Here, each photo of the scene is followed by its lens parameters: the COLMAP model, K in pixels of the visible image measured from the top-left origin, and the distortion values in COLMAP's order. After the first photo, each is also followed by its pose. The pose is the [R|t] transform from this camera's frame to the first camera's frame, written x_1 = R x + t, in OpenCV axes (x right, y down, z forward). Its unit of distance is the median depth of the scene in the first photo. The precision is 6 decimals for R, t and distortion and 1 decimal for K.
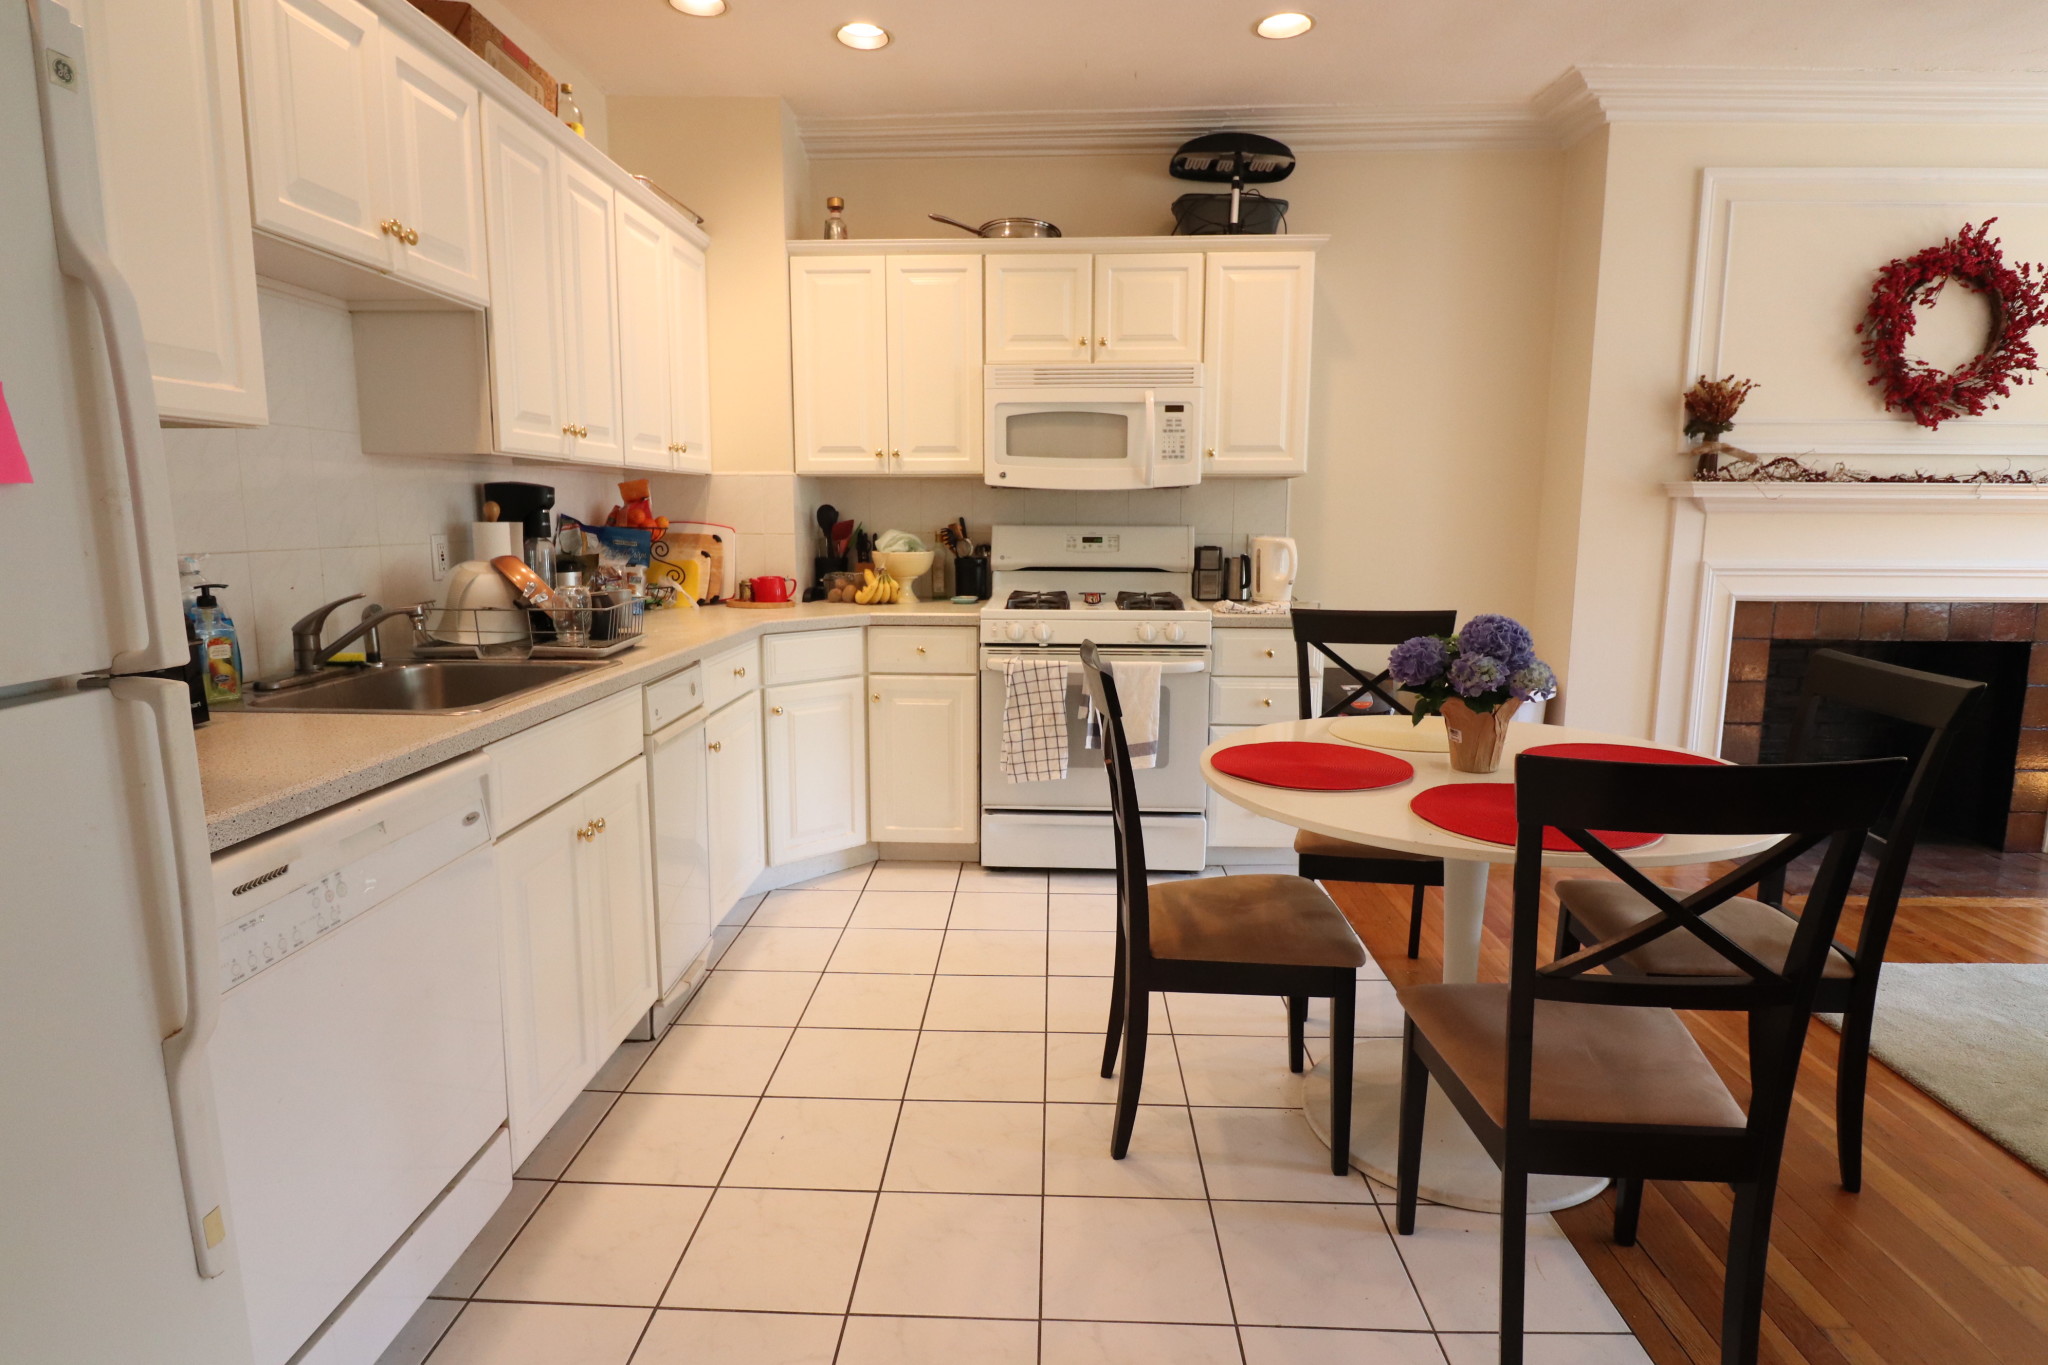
lens RADIAL K [[1056.0, 0, 1010.8], [0, 1056.0, 664.2], [0, 0, 1]] dist [0.004557, -0.014198]
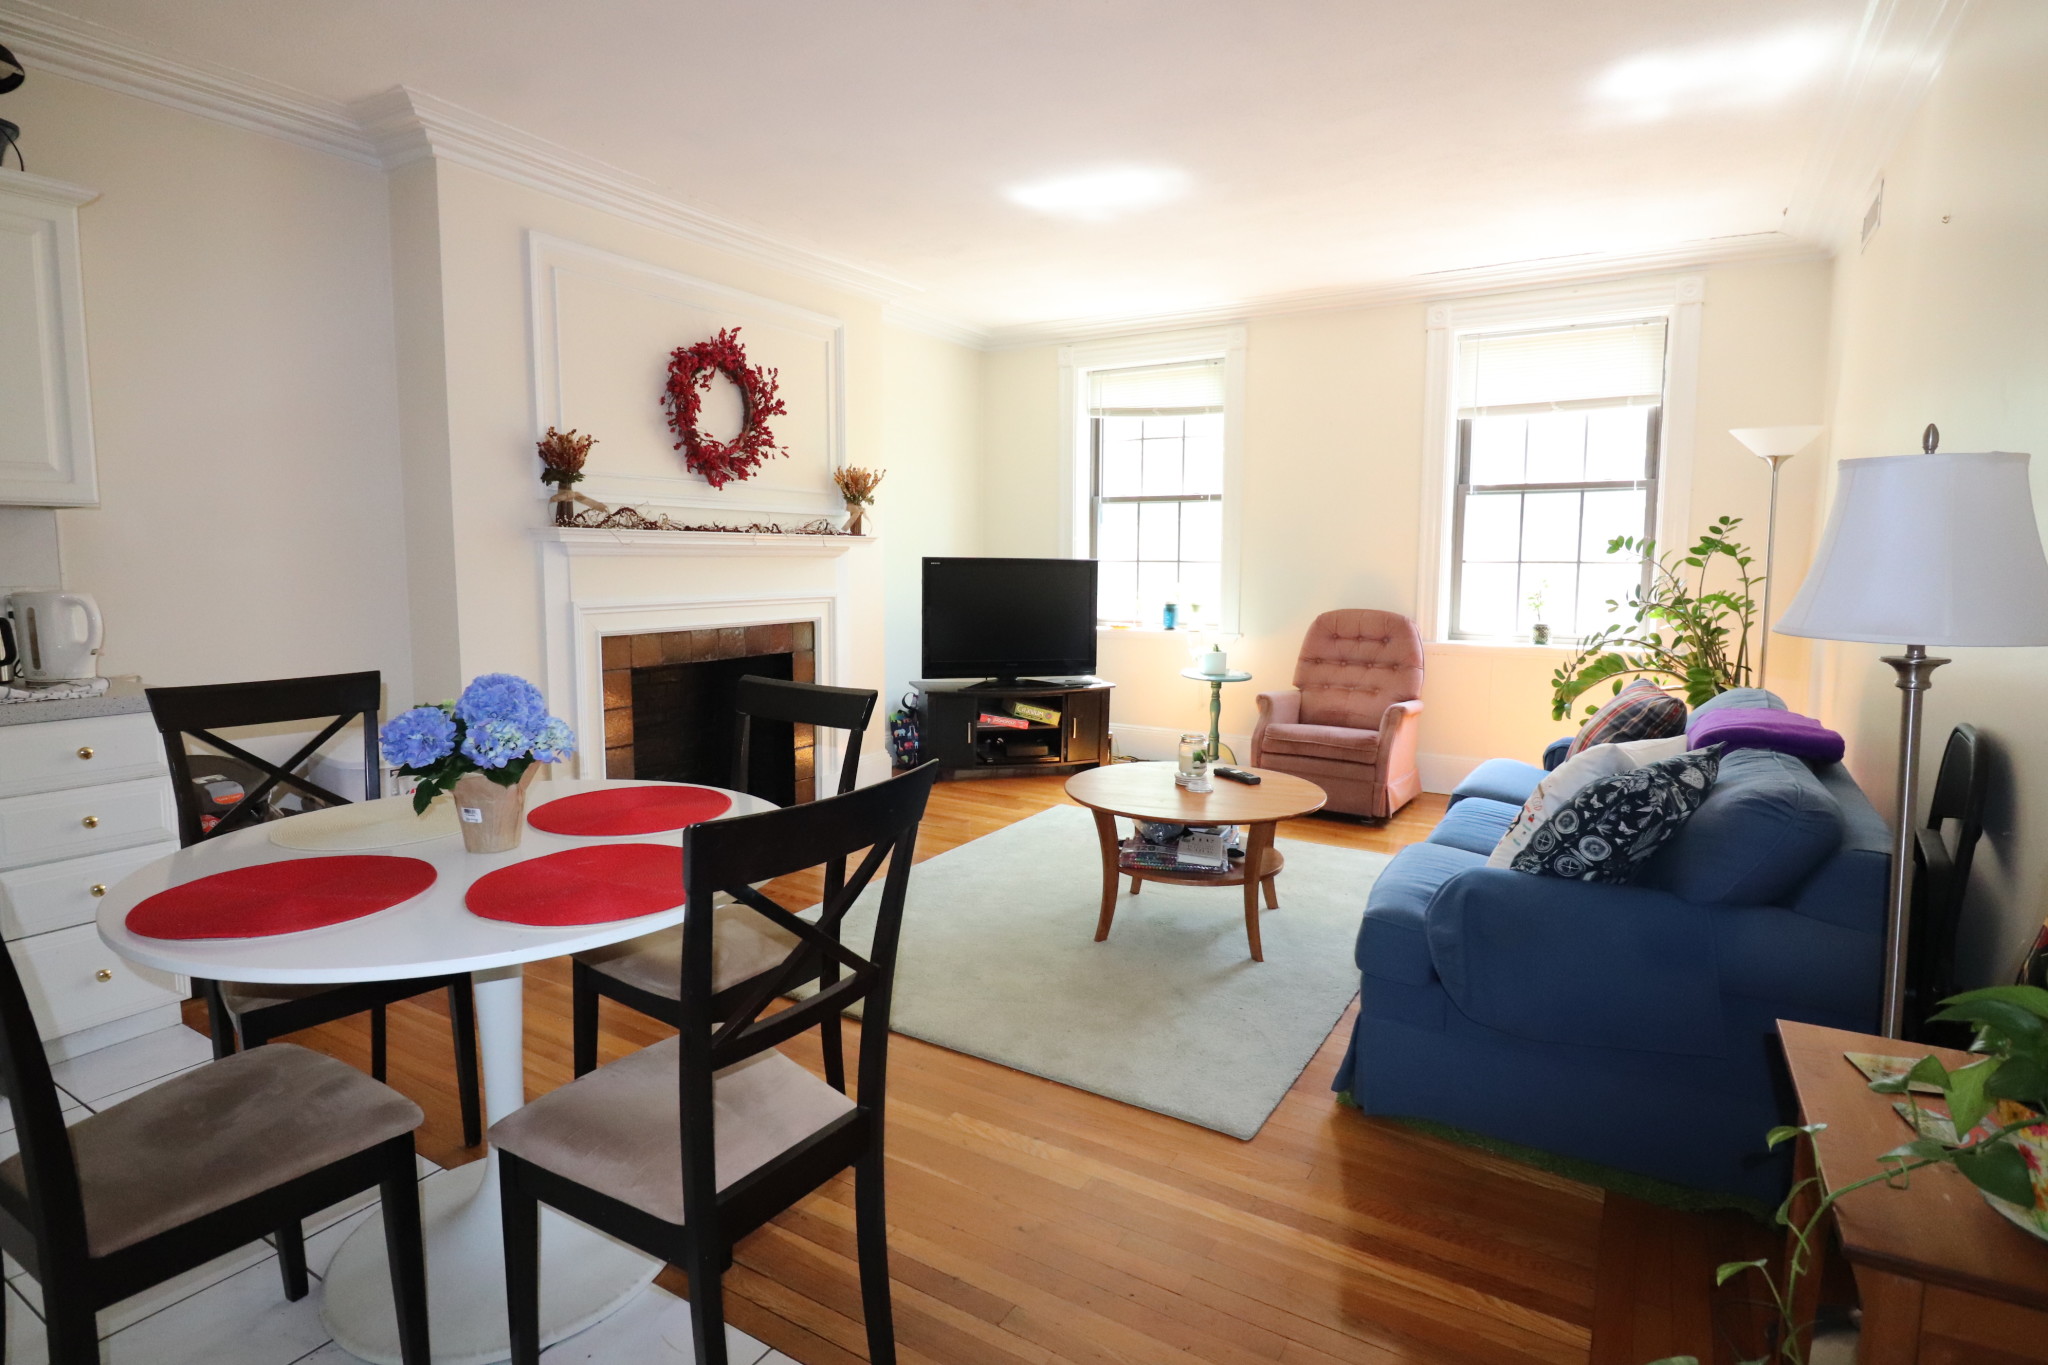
lens RADIAL K [[1056.0, 0, 1010.8], [0, 1056.0, 664.2], [0, 0, 1]] dist [0.004557, -0.014198]
pose [[0.484590, -0.087677, 0.870336, -0.063119], [0.119609, 0.992260, 0.033364, -0.018590], [-0.866525, 0.087932, 0.491326, 0.104133]]
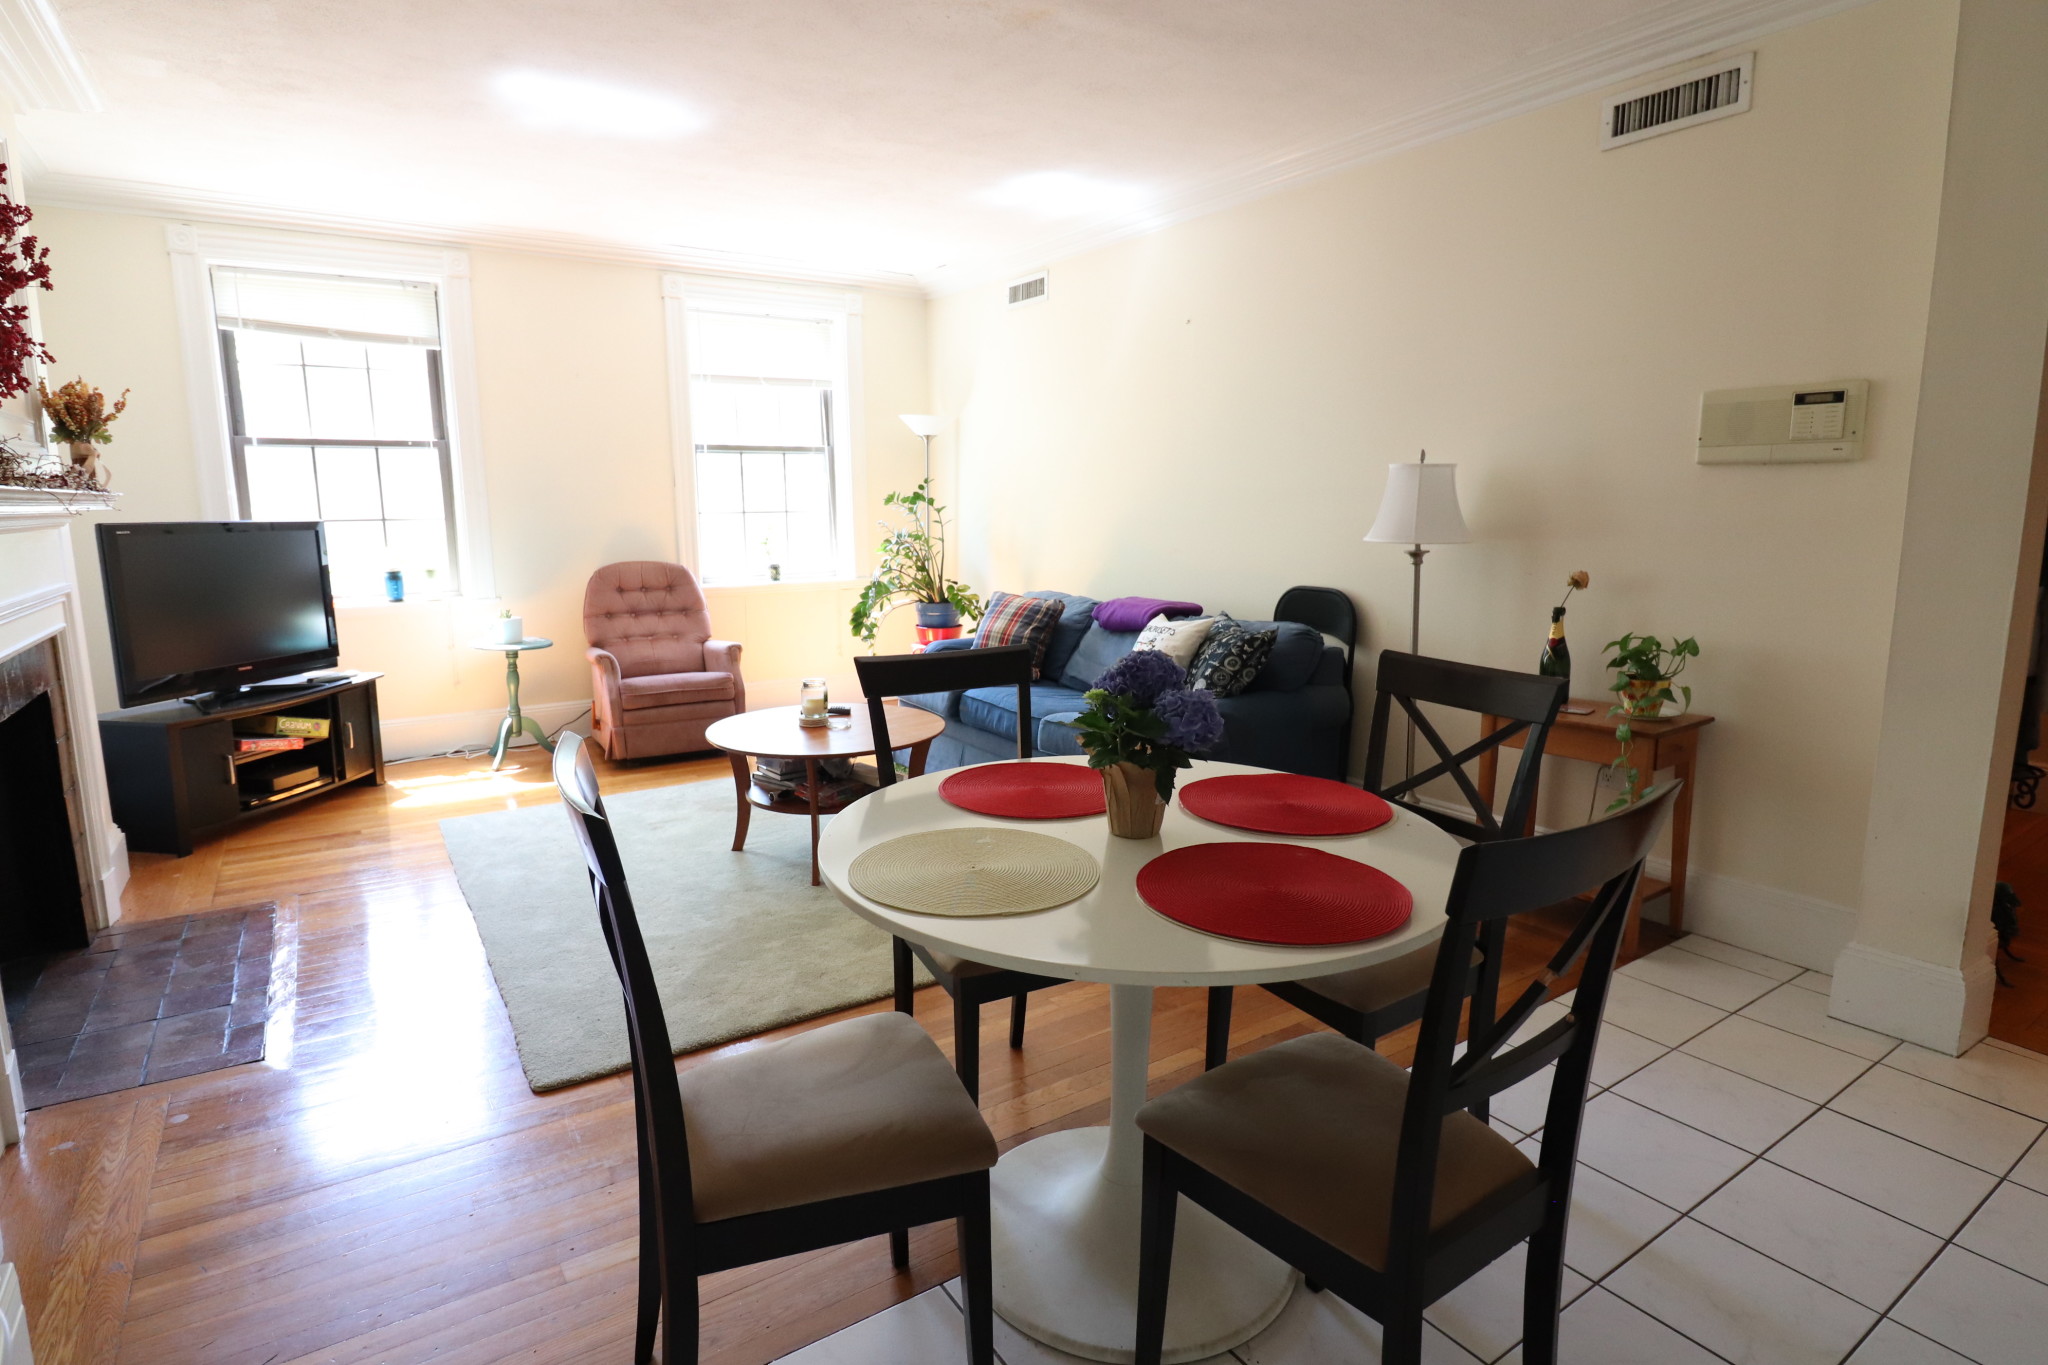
lens RADIAL K [[1056.0, 0, 1010.8], [0, 1056.0, 664.2], [0, 0, 1]] dist [0.004557, -0.014198]
pose [[-0.590455, -0.120846, 0.797972, -0.094461], [0.123112, 0.963669, 0.237036, -0.147379], [-0.797625, 0.238199, -0.554126, 0.902828]]
